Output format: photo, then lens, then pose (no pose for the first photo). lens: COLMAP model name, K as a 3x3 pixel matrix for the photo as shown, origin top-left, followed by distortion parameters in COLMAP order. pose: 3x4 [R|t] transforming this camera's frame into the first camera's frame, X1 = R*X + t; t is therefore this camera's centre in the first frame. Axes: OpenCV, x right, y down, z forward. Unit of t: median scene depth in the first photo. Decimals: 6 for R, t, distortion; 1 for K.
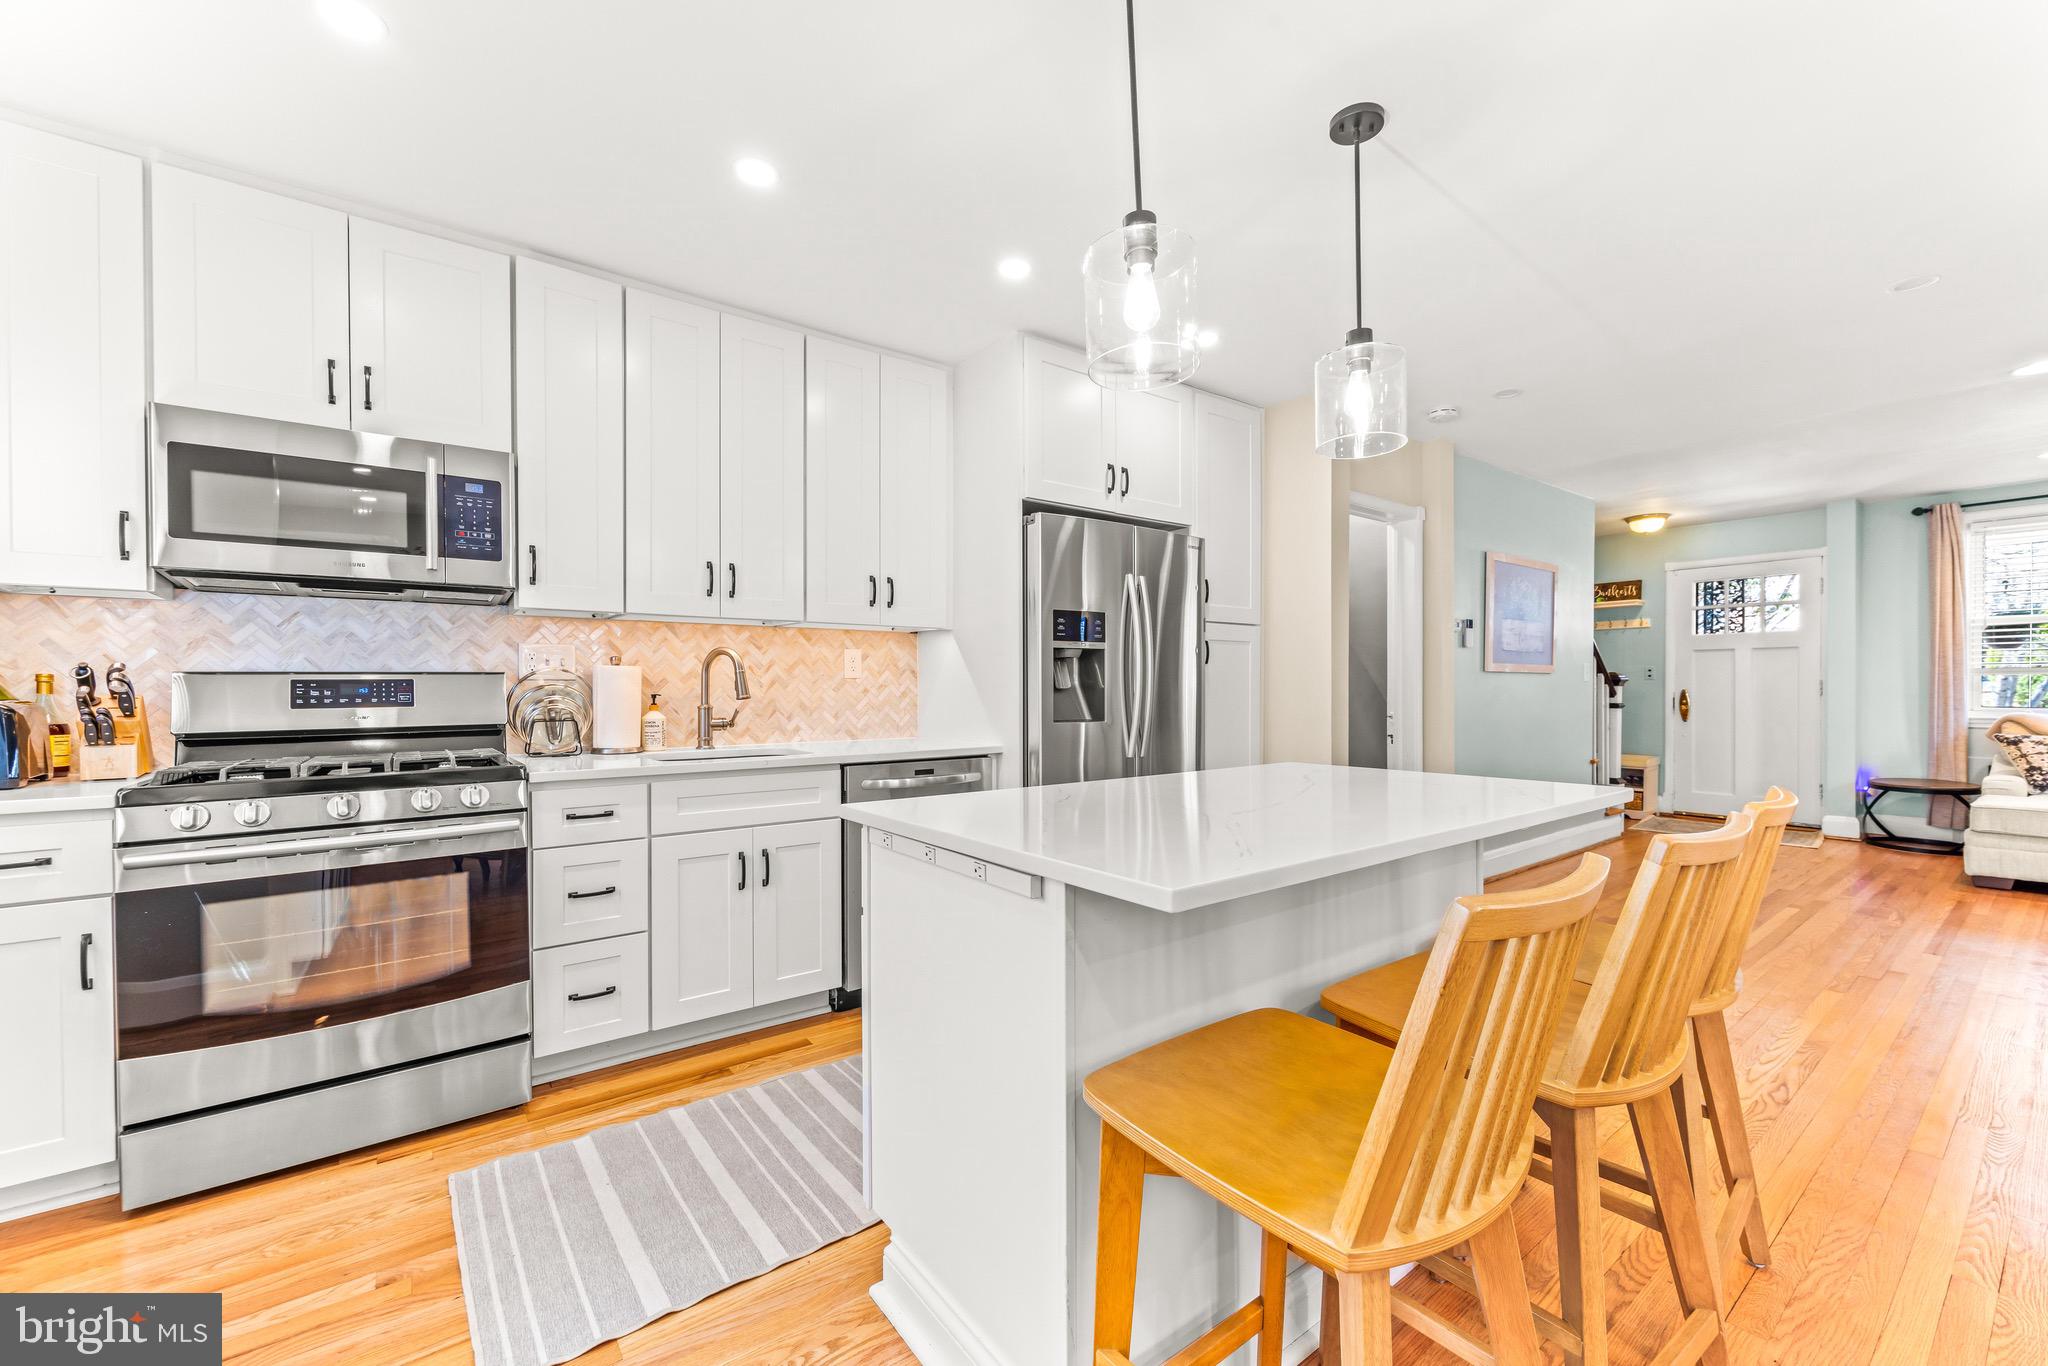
lens RADIAL K [[820.6, 0, 1022.8], [0, 820.6, 690.6], [0, 0, 1]] dist [0.001451, 0.000172]
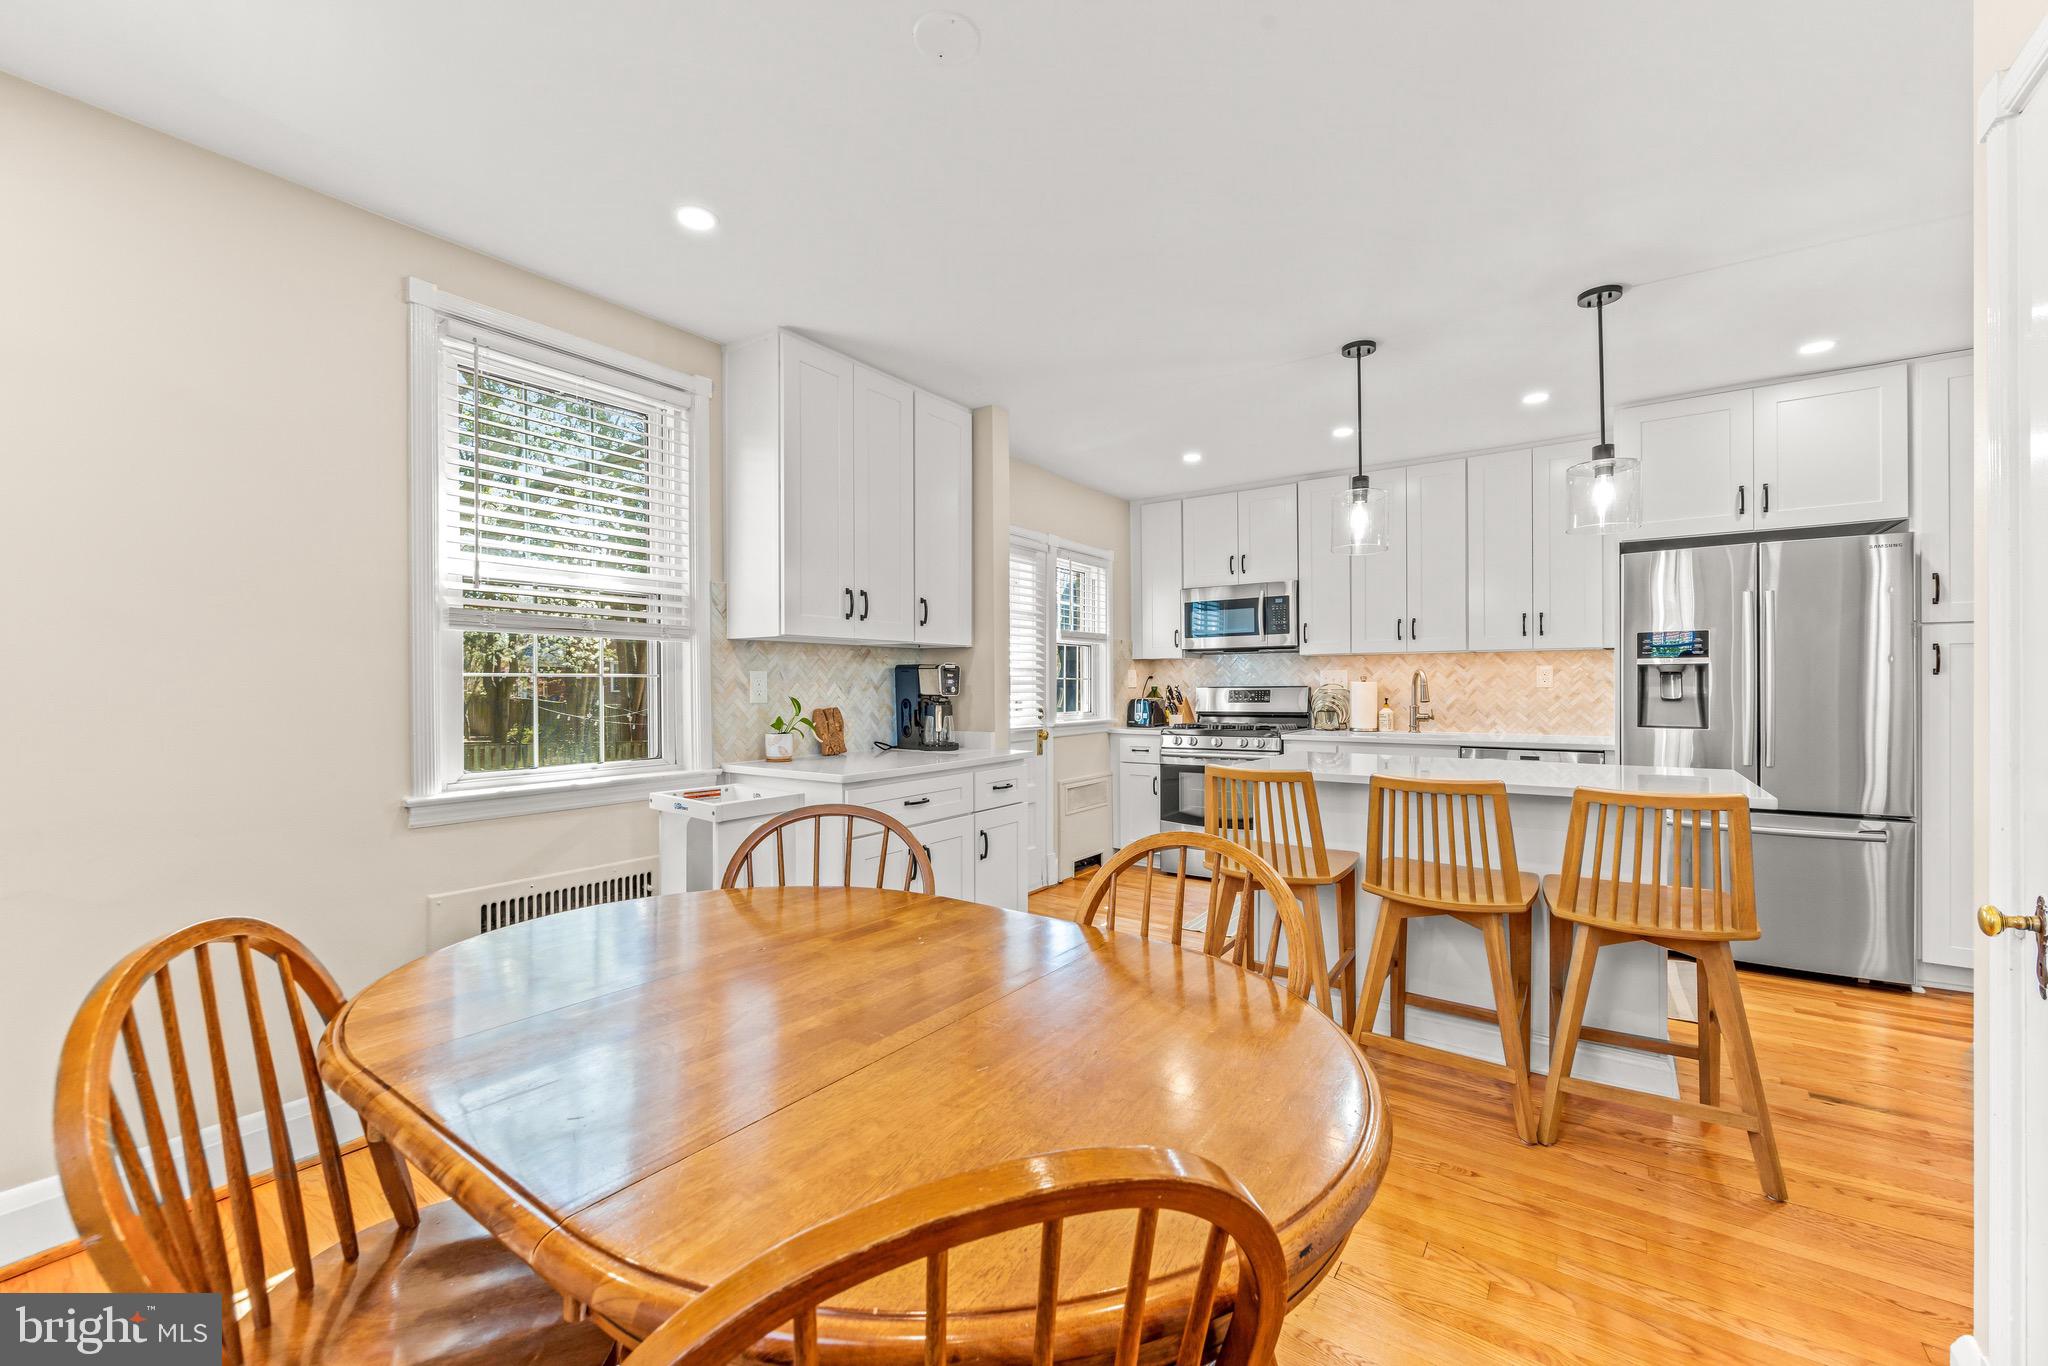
lens RADIAL K [[824.4, 0, 1020.3], [0, 824.4, 687.2], [0, 0, 1]] dist [0.000051, 0.000038]
pose [[0.300253, 0.006629, -0.953837, 0.879964], [0.001182, 0.999972, 0.007322, -0.029024], [0.953859, -0.003326, 0.300237, -0.208862]]
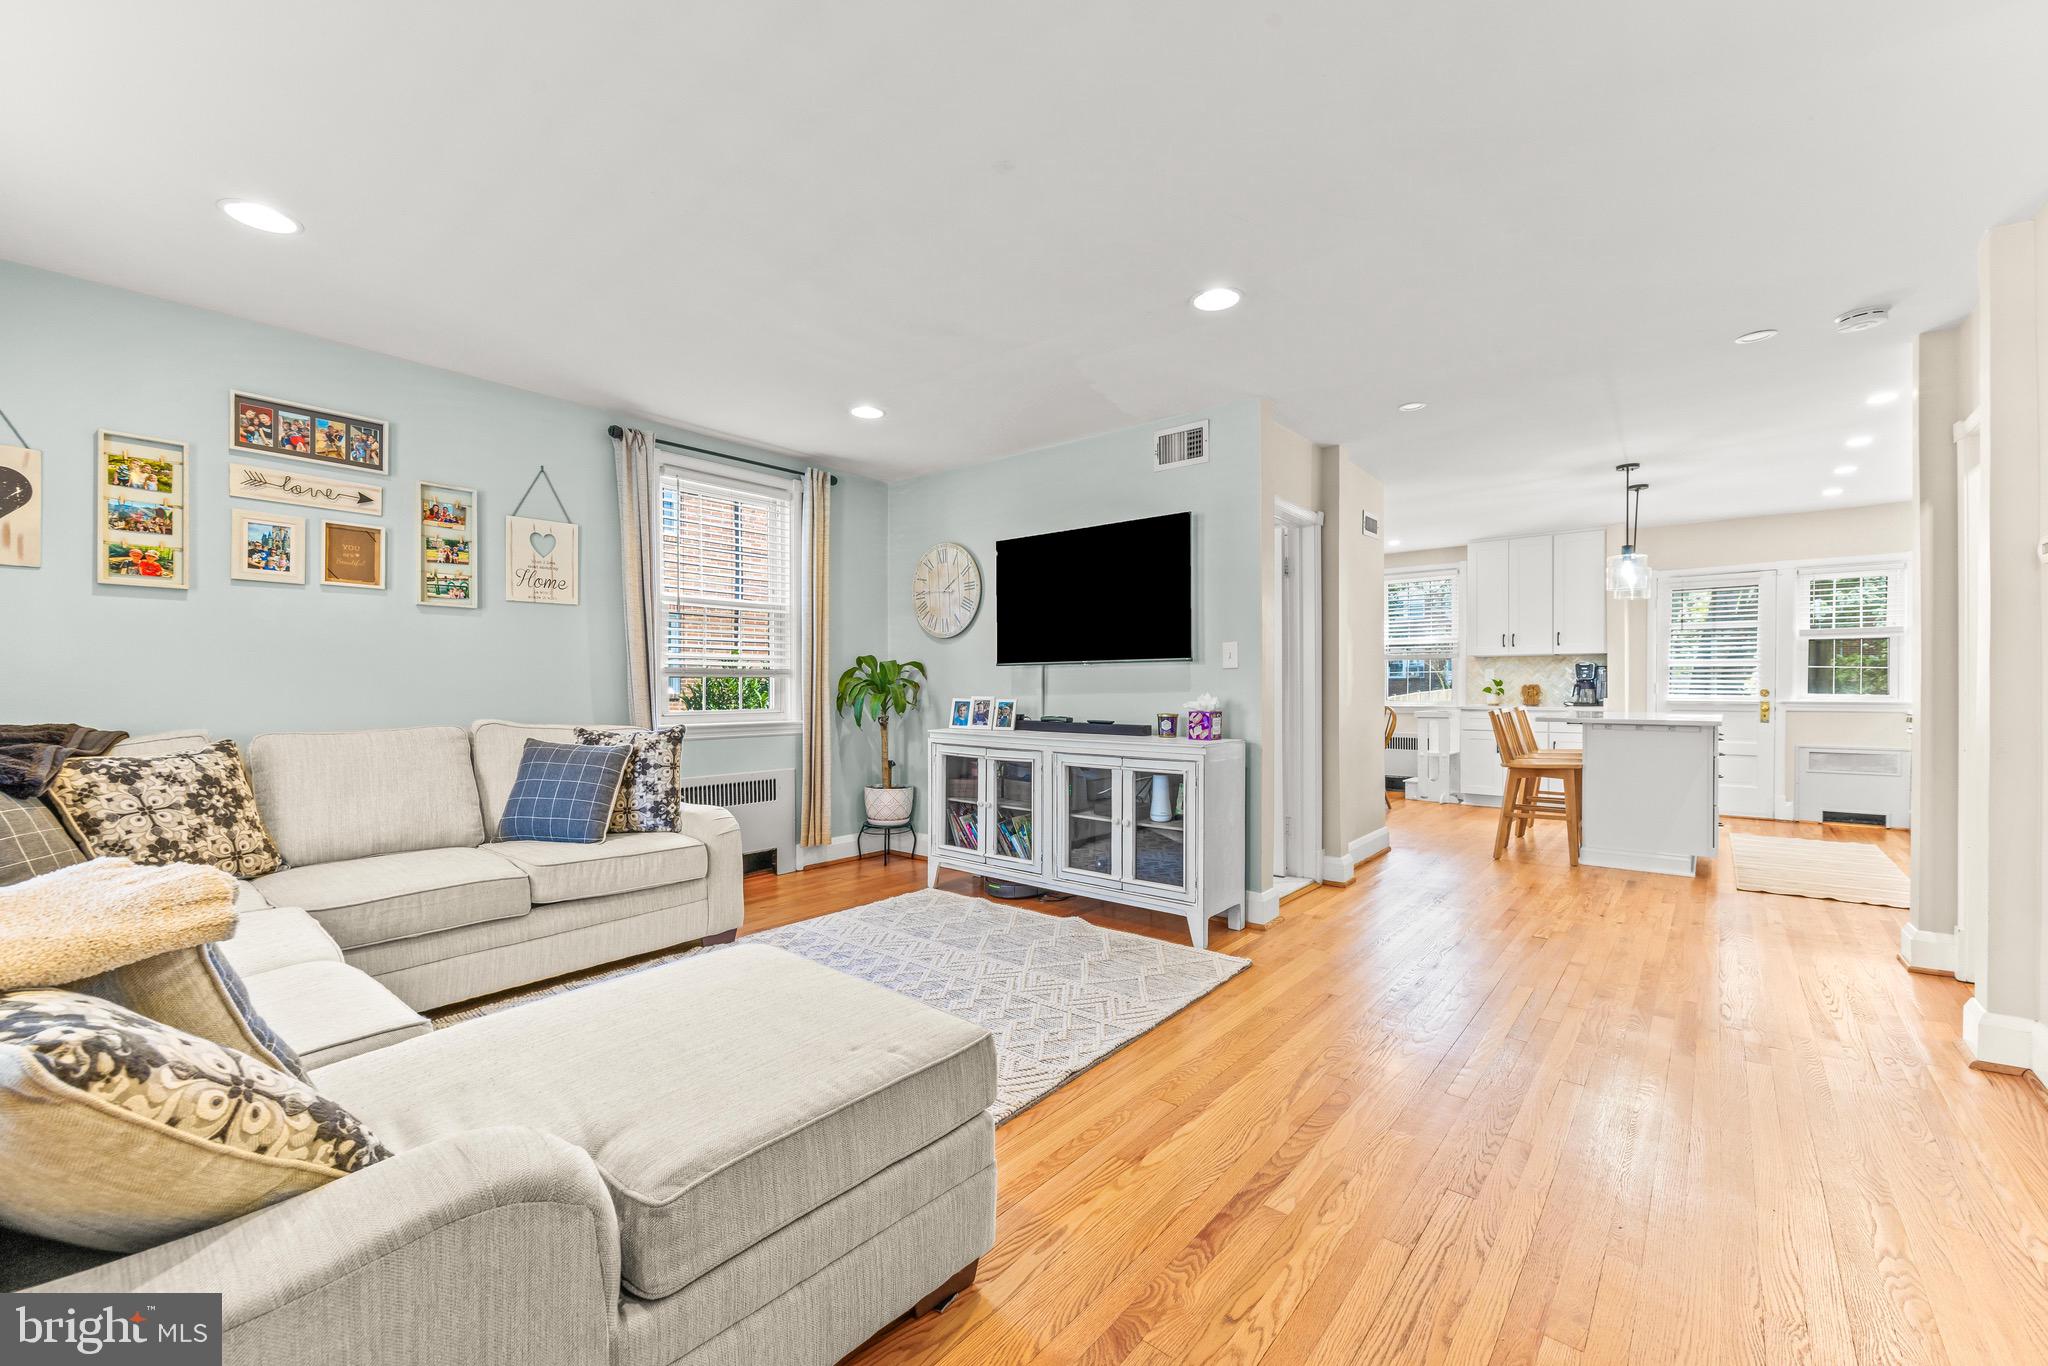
lens RADIAL K [[822.4, 0, 1024.0], [0, 822.4, 690.5], [0, 0, 1]] dist [-0.001683, 0.000249]
pose [[-0.974357, 0.009044, -0.224827, 1.774292], [0.007468, 0.999941, 0.007861, -0.006008], [0.224885, 0.005980, -0.974367, 1.925677]]
